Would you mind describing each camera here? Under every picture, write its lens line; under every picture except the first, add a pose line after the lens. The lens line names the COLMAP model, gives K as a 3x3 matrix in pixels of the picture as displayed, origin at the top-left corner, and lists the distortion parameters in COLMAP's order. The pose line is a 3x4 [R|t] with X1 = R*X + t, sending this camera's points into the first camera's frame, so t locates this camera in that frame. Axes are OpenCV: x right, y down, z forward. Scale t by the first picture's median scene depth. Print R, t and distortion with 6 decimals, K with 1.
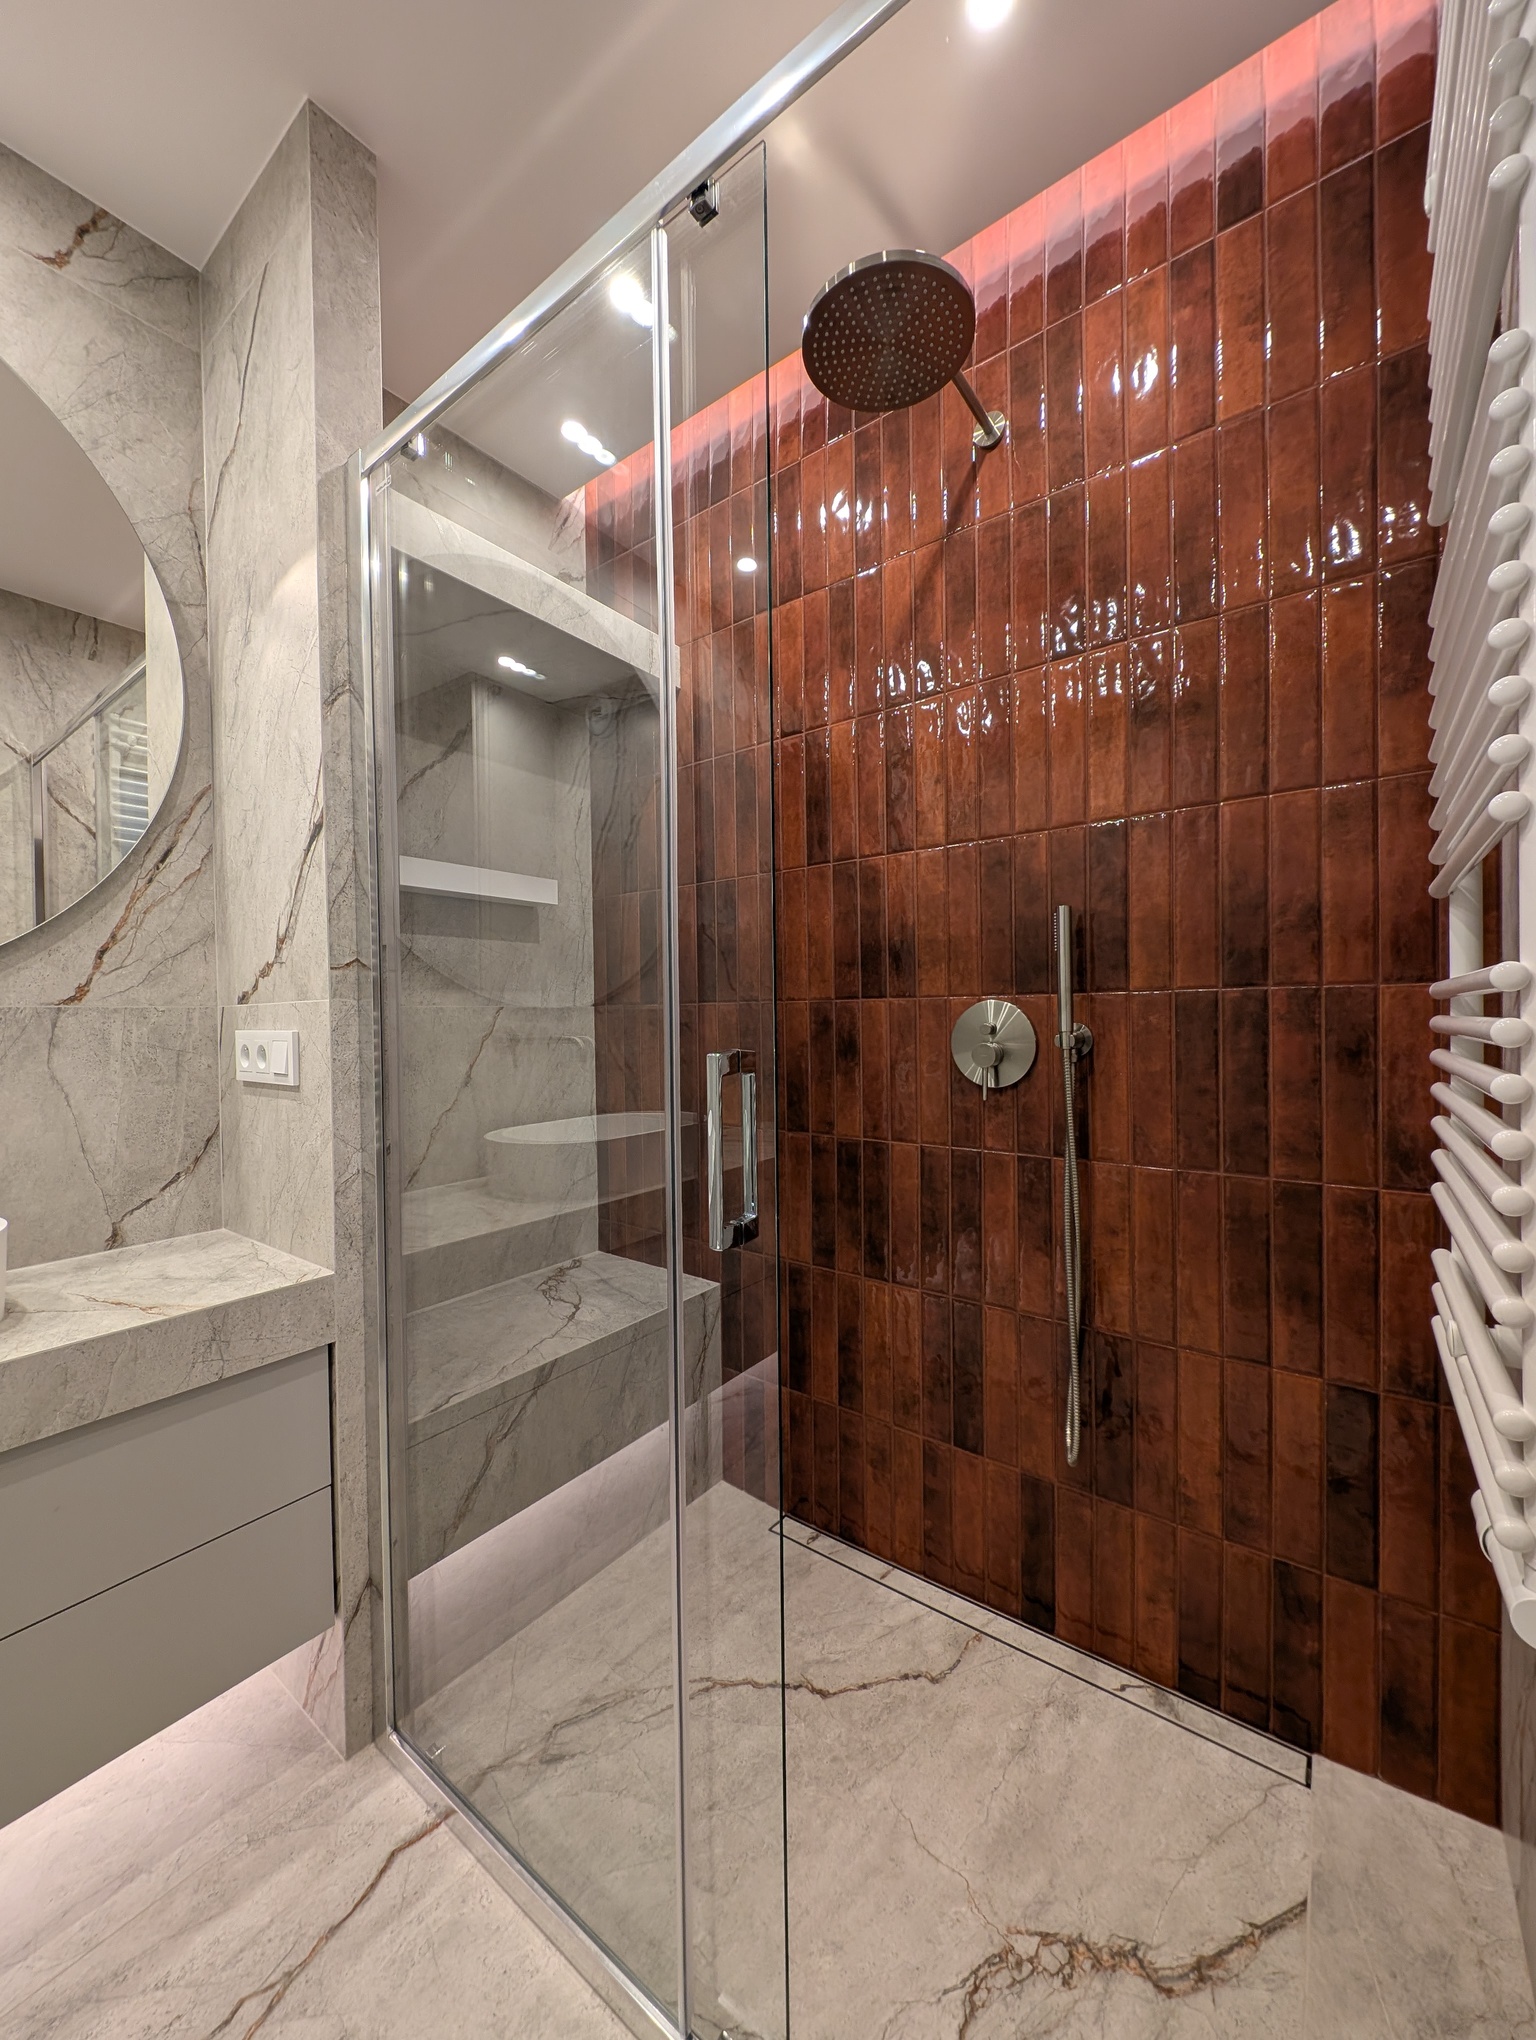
lens RADIAL K [[759.6, 0, 793.1], [0, 759.6, 1021.7], [0, 0, 1]] dist [-0.044565, 0.005271]
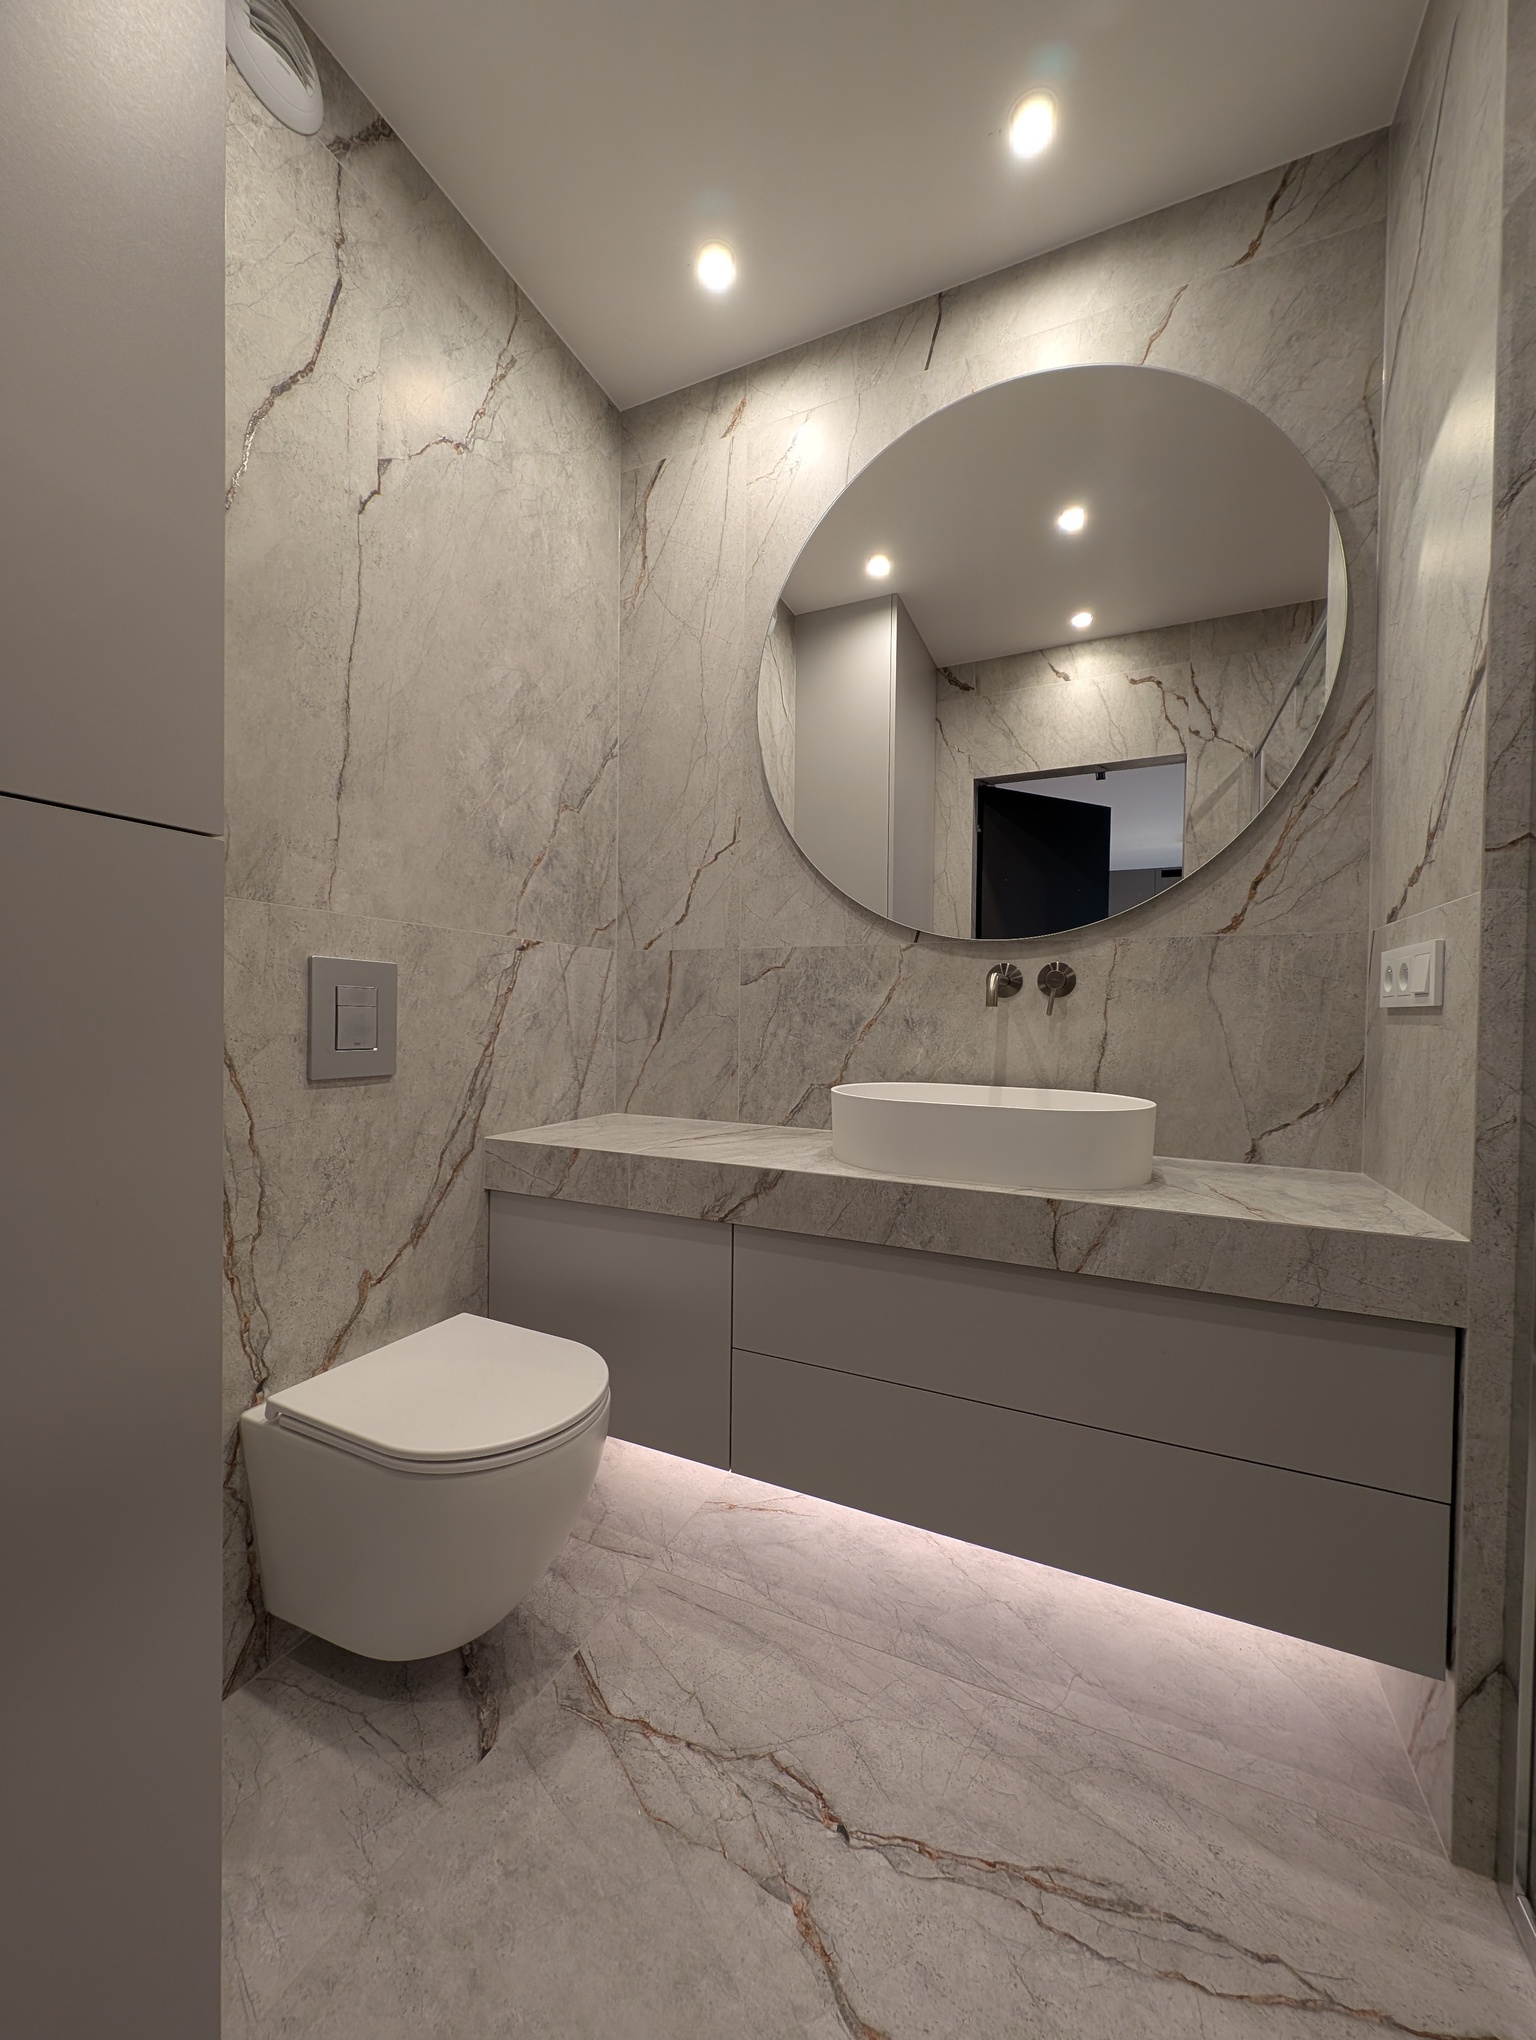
lens RADIAL K [[768.5, 0, 763.8], [0, 768.5, 1036.9], [0, 0, 1]] dist [-0.008997, 0.000188]
pose [[0.179393, 0.059334, -0.981987, 0.034606], [-0.018170, 0.998209, 0.056994, 0.076643], [0.983610, 0.007618, 0.180150, 0.093664]]
